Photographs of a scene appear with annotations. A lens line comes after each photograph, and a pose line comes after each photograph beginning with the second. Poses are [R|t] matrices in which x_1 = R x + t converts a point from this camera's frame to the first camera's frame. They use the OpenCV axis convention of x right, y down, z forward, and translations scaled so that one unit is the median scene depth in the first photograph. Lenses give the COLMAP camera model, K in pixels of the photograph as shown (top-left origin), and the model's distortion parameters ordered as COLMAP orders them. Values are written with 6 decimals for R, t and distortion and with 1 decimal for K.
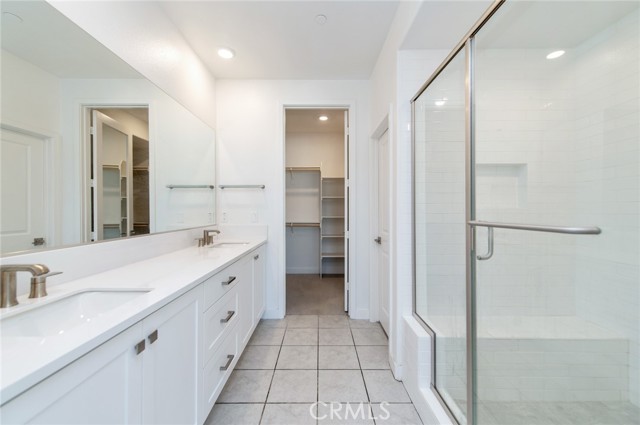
lens RADIAL K [[251.5, 0, 322.5], [0, 251.5, 211.8], [0, 0, 1]] dist [0.014311, -0.003267]
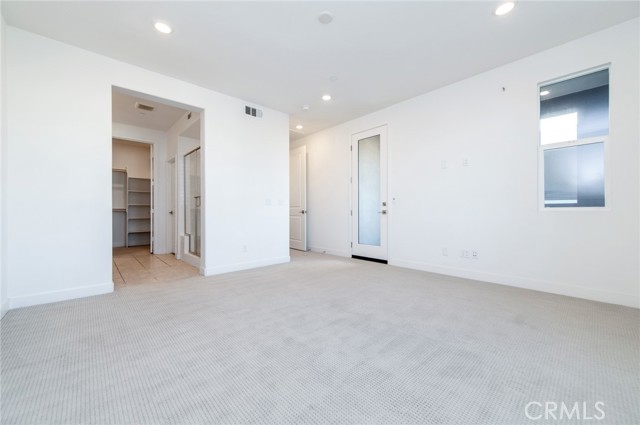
lens RADIAL K [[251.5, 0, 319.9], [0, 251.5, 213.4], [0, 0, 1]] dist [0.014311, -0.003267]
pose [[0.746556, 0.000206, 0.665323, -0.234270], [0.002283, 0.999993, -0.002871, 0.124359], [-0.665319, 0.003663, 0.746550, -1.293485]]
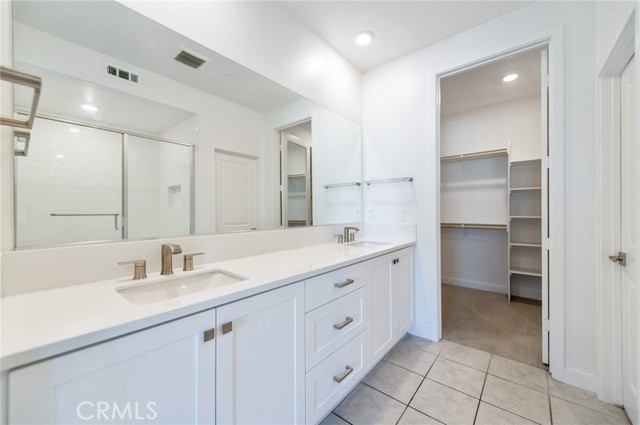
lens RADIAL K [[251.5, 0, 320.2], [0, 251.5, 212.3], [0, 0, 1]] dist [0.014311, -0.003267]
pose [[0.764127, -0.001481, -0.645064, 0.080365], [0.000894, 0.999999, -0.001237, 0.012835], [0.645065, 0.000368, 0.764127, 0.150133]]
